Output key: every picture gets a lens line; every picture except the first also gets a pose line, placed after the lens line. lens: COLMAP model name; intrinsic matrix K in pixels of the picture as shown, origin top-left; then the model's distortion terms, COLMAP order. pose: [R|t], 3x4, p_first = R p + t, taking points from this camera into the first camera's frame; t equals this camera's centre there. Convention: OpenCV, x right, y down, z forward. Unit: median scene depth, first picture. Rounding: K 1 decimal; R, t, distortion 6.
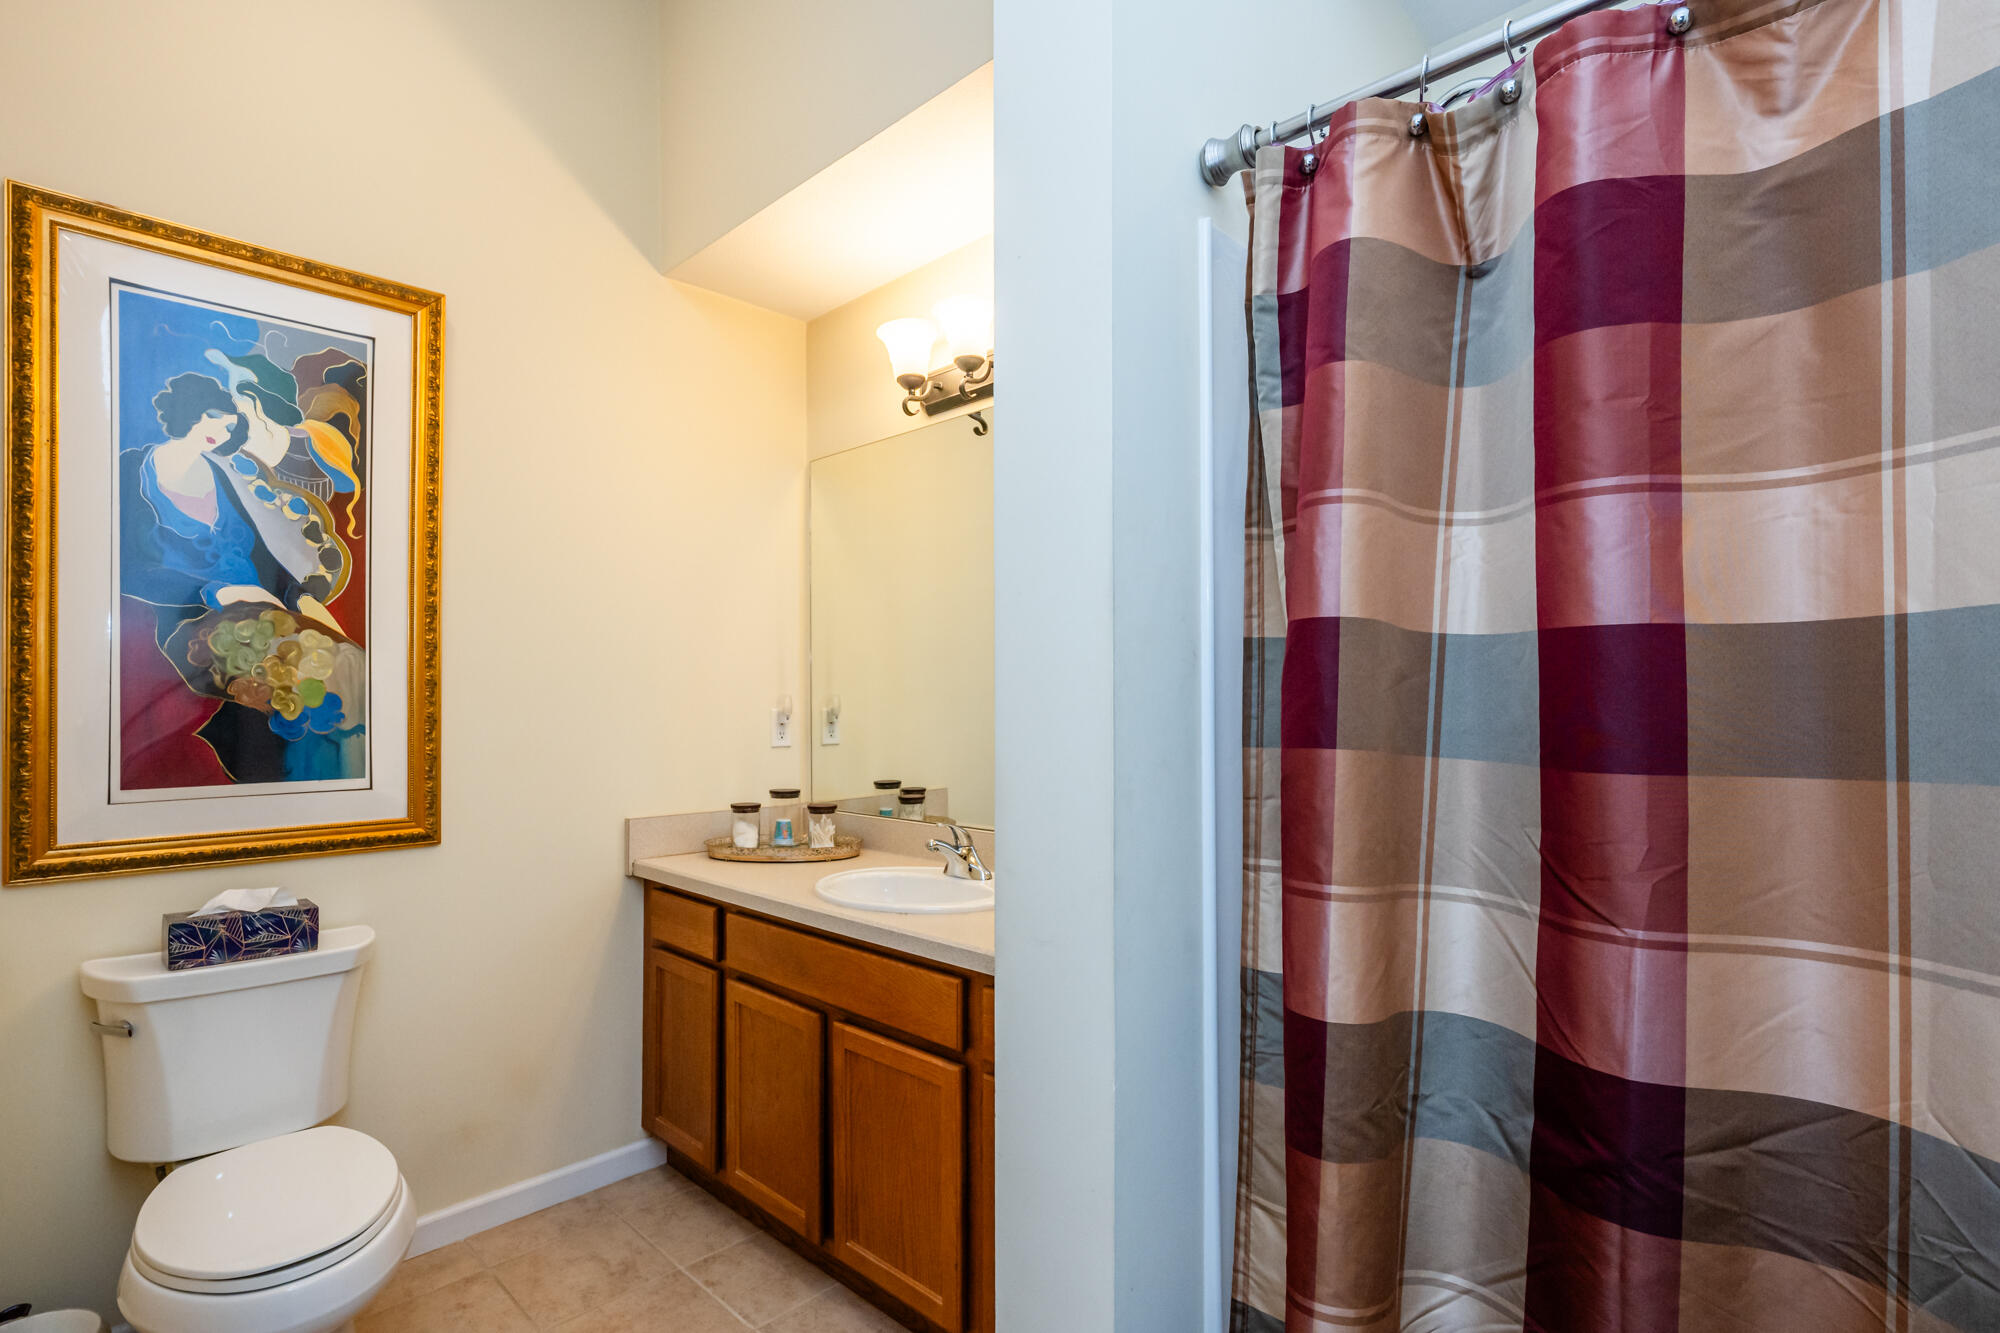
lens RADIAL K [[959.4, 0, 996.6], [0, 959.4, 687.0], [0, 0, 1]] dist [-0.003117, 0.001895]
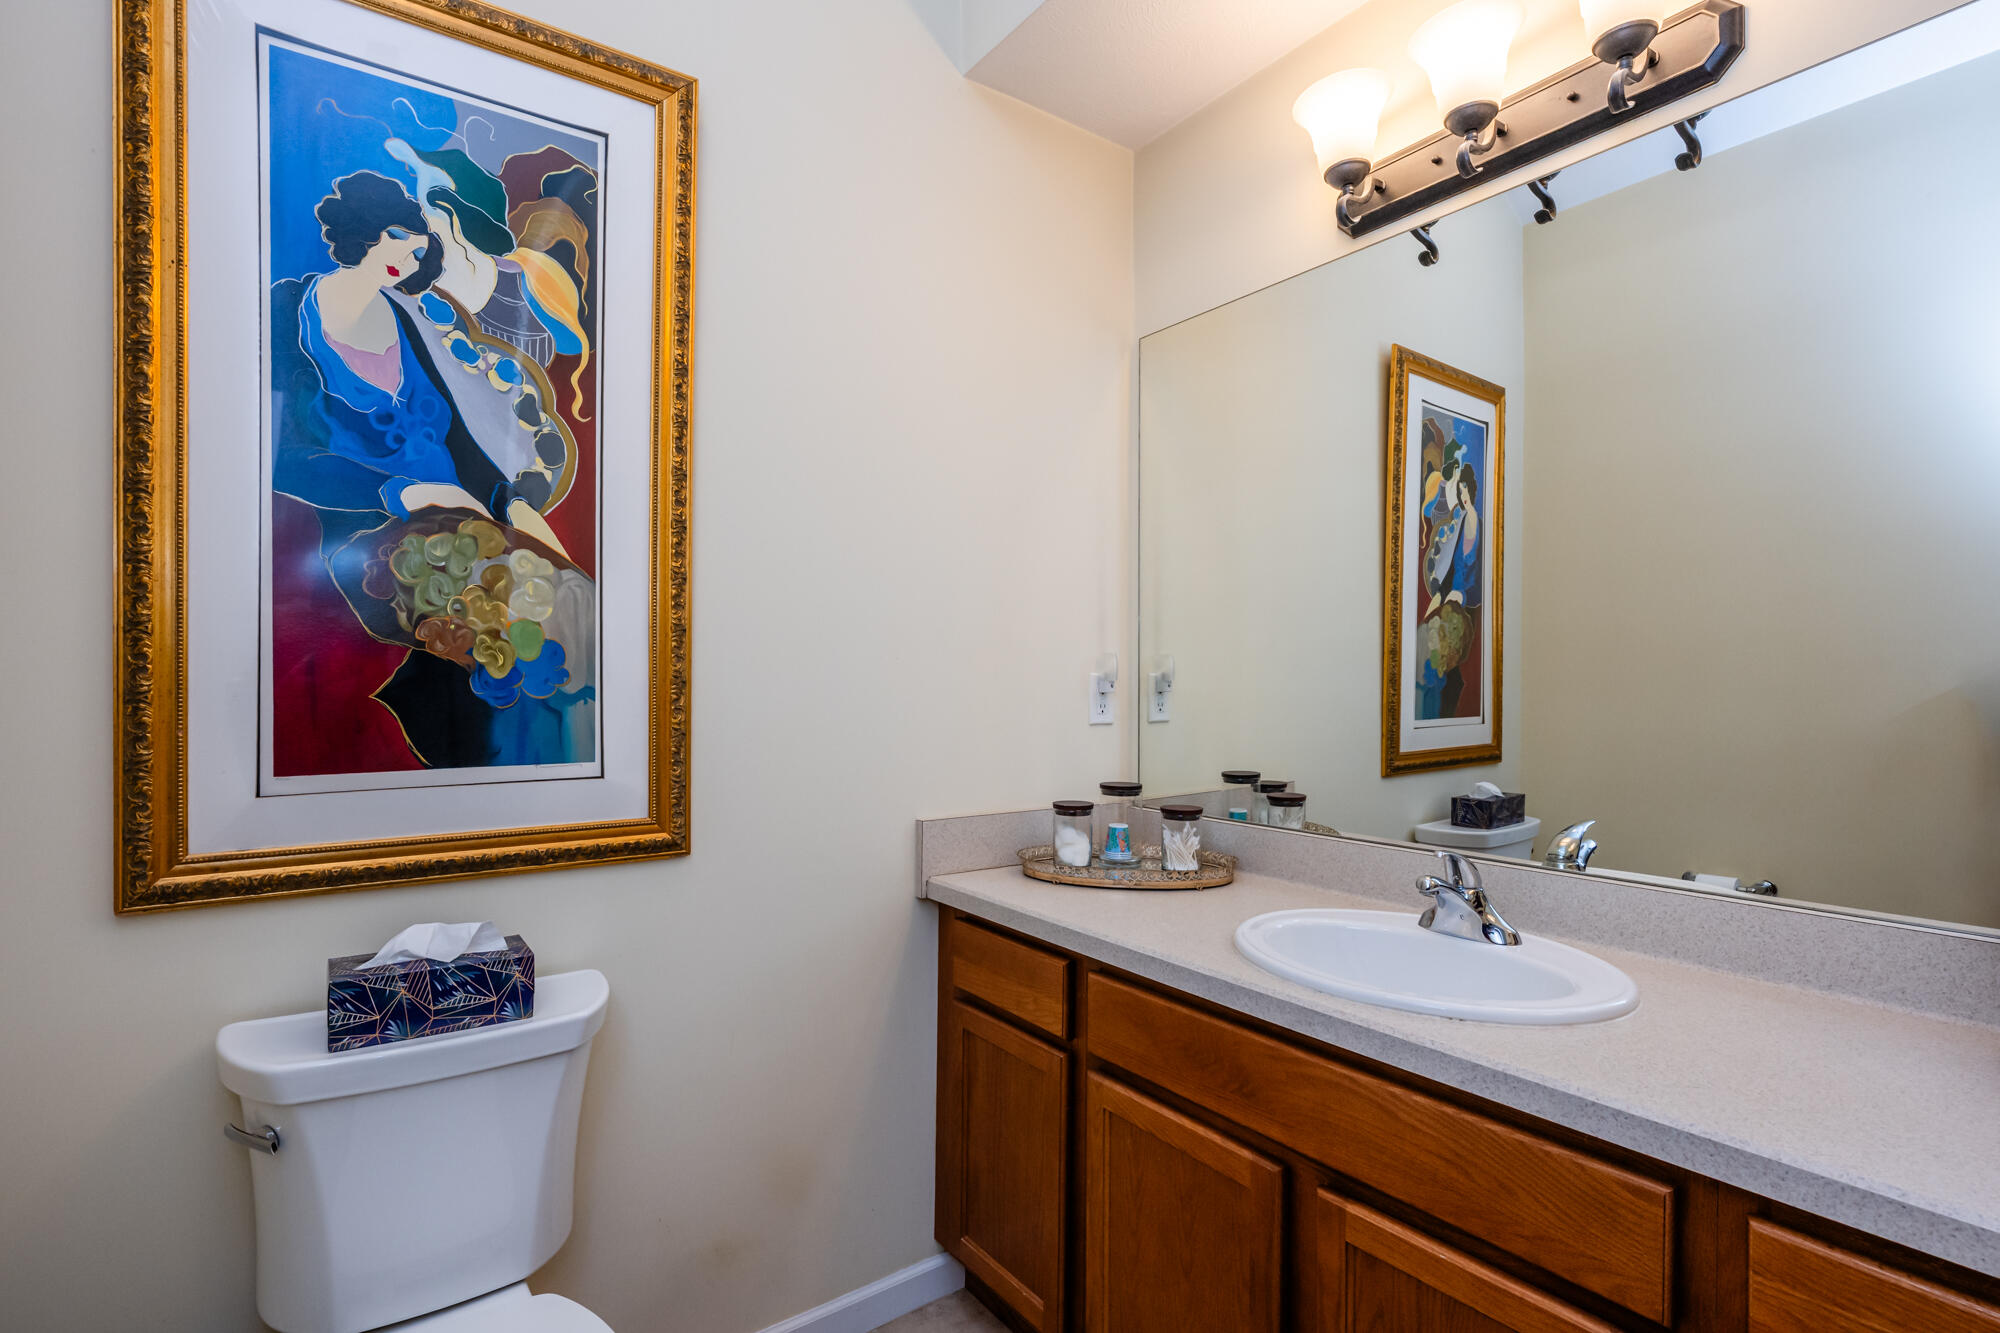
lens RADIAL K [[959.4, 0, 1002.2], [0, 959.4, 667.4], [0, 0, 1]] dist [-0.003117, 0.001895]
pose [[0.985901, 0.002510, -0.167311, -0.252852], [-0.001980, 0.999992, 0.003335, 0.023017], [0.167318, -0.002957, 0.985899, 0.365299]]
